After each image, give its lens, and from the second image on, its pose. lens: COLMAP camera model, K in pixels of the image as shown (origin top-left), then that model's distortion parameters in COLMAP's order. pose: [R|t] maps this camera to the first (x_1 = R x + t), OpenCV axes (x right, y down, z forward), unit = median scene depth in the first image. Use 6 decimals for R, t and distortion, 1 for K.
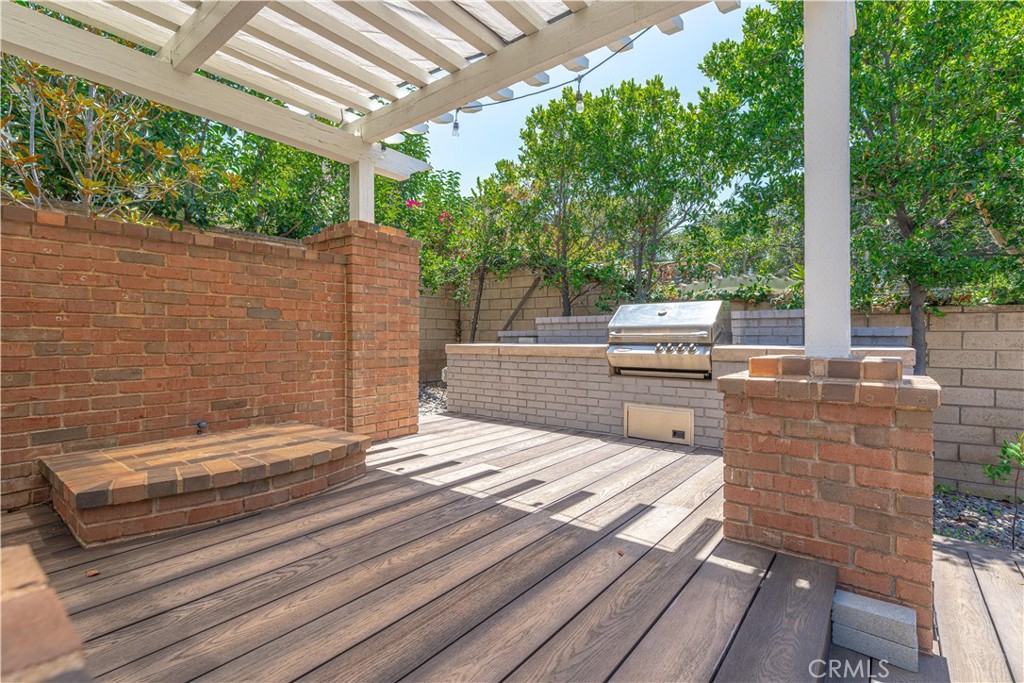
lens RADIAL K [[476.5, 0, 516.1], [0, 476.5, 340.7], [0, 0, 1]] dist [-0.001835, -0.000860]
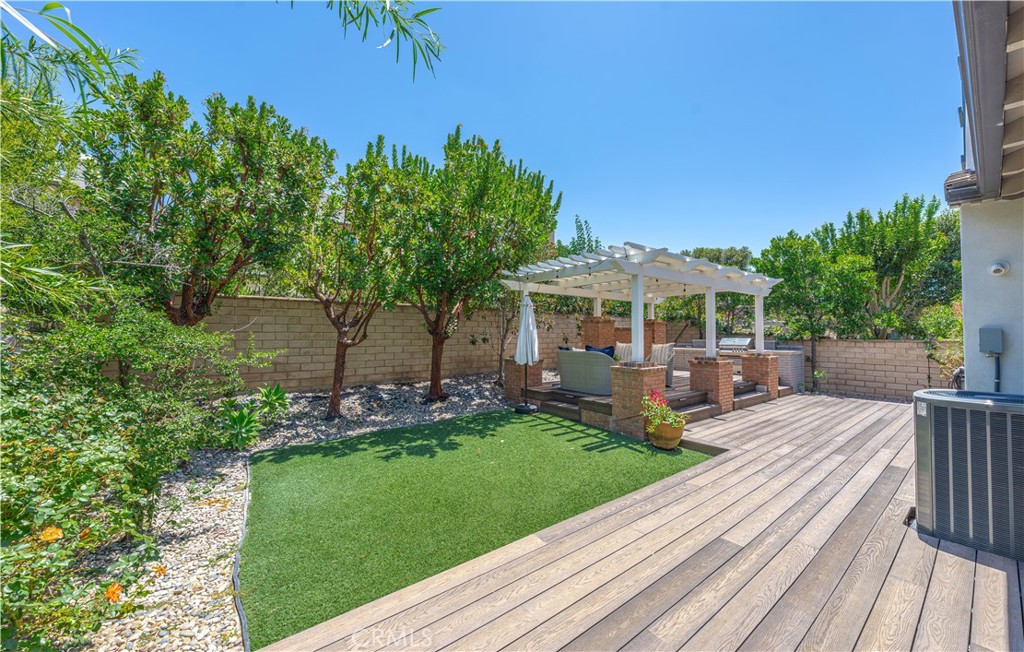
lens RADIAL K [[386.0, 0, 531.2], [0, 386.0, 327.9], [0, 0, 1]] dist [0.000228, -0.000035]
pose [[0.973541, -0.005019, -0.228455, -0.596481], [-0.001023, 0.999653, -0.026321, -0.086301], [0.228508, 0.025858, 0.973199, -2.508344]]
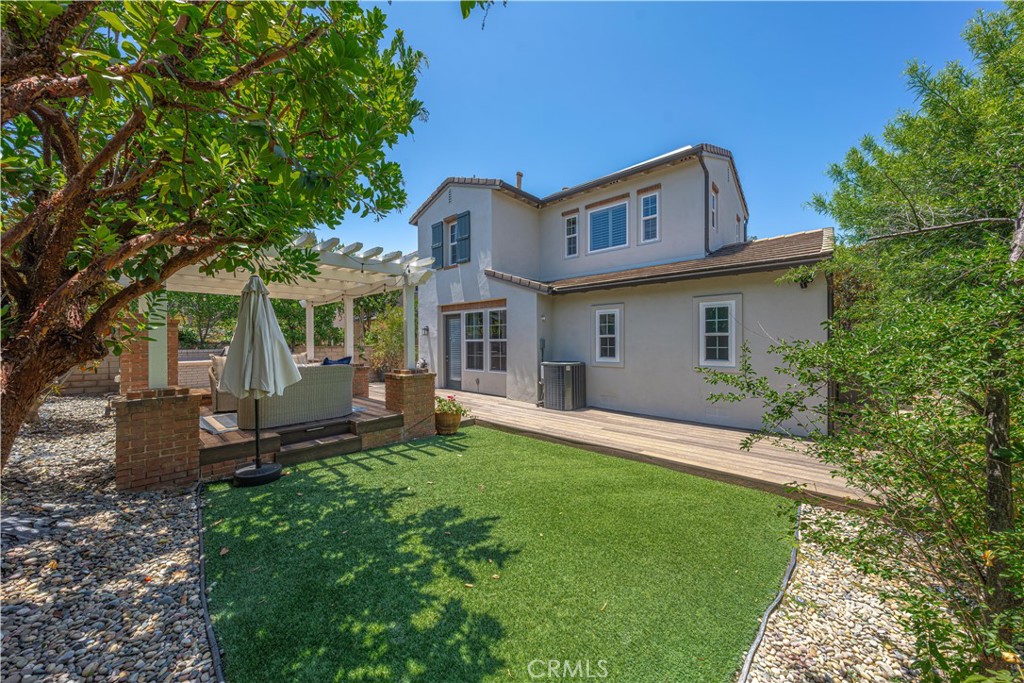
lens RADIAL K [[353.8, 0, 512.0], [0, 353.8, 341.5], [0, 0, 1]] dist [0.000715, -0.000010]
pose [[0.089326, -0.003371, 0.995997, -2.256759], [0.012459, 0.999920, 0.002267, -0.110811], [-0.995924, 0.012207, 0.089361, -1.283110]]
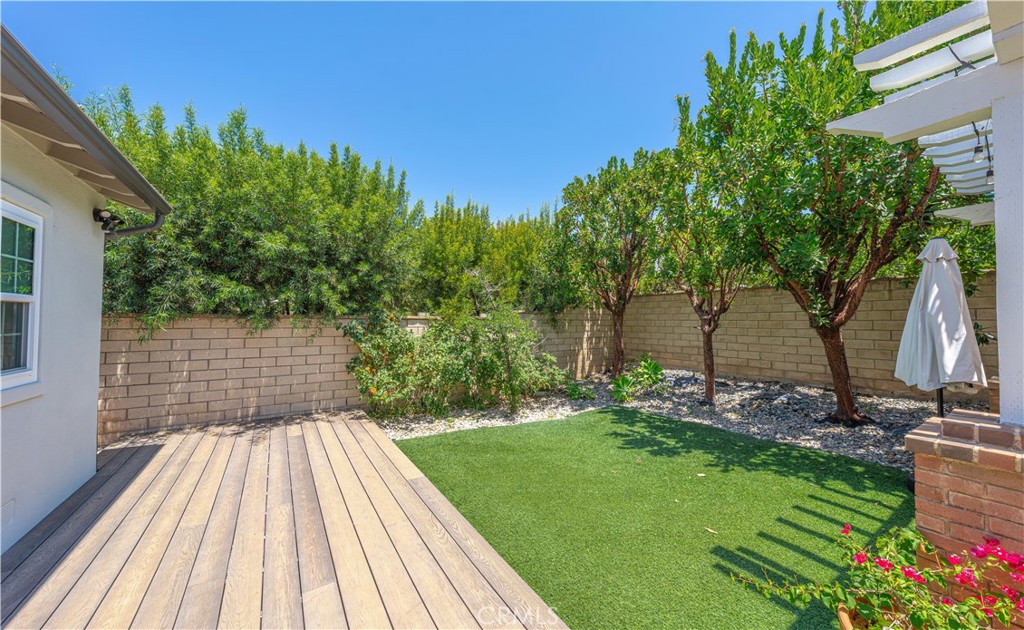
lens RADIAL K [[364.4, 0, 519.5], [0, 364.4, 311.4], [0, 0, 1]] dist [0.001232, 0.000056]
pose [[-0.324394, -0.028173, -0.945502, 0.117484], [-0.012655, 0.999596, -0.025443, -0.098648], [0.945837, 0.003712, -0.324620, -1.065995]]
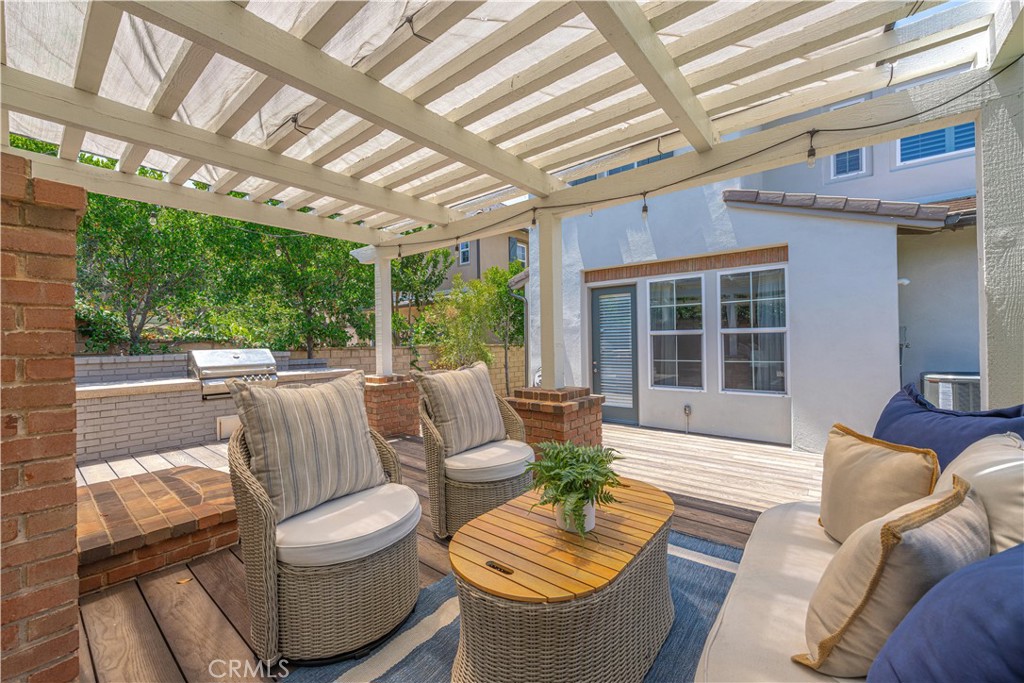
lens RADIAL K [[406.0, 0, 512.0], [0, 406.0, 341.5], [0, 0, 1]] dist [0.000908, 0.000065]
pose [[0.024892, -0.004115, 0.999682, -1.091535], [0.022171, 0.999748, 0.003564, -0.098299], [-0.999444, 0.022075, 0.024977, 0.037873]]
